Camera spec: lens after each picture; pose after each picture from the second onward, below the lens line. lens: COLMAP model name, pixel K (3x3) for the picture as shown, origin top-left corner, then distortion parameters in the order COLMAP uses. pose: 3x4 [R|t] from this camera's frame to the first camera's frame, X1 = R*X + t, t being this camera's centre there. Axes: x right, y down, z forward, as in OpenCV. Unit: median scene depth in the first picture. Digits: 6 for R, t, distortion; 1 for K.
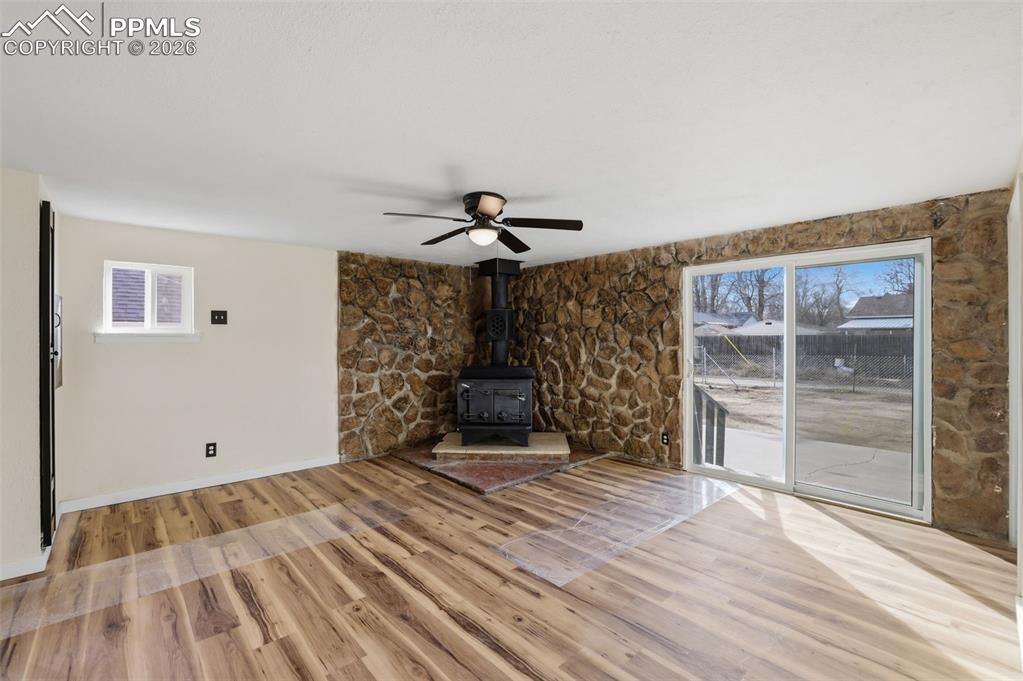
lens RADIAL K [[441.6, 0, 503.5], [0, 441.6, 337.5], [0, 0, 1]] dist [-0.053956, 0.017335]
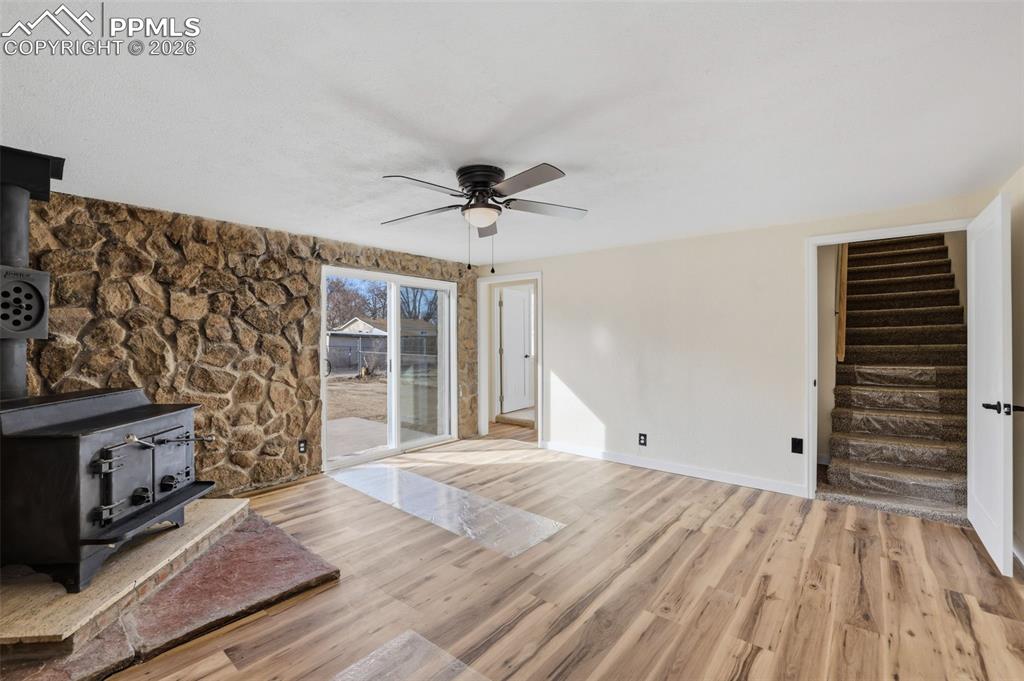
lens RADIAL K [[442.0, 0, 504.0], [0, 442.0, 337.5], [0, 0, 1]] dist [-0.053956, 0.017335]
pose [[-0.138829, 0.006320, 0.990296, -0.583656], [0.000956, 0.999980, -0.006247, 0.008438], [-0.990316, 0.000080, -0.138832, 0.693785]]
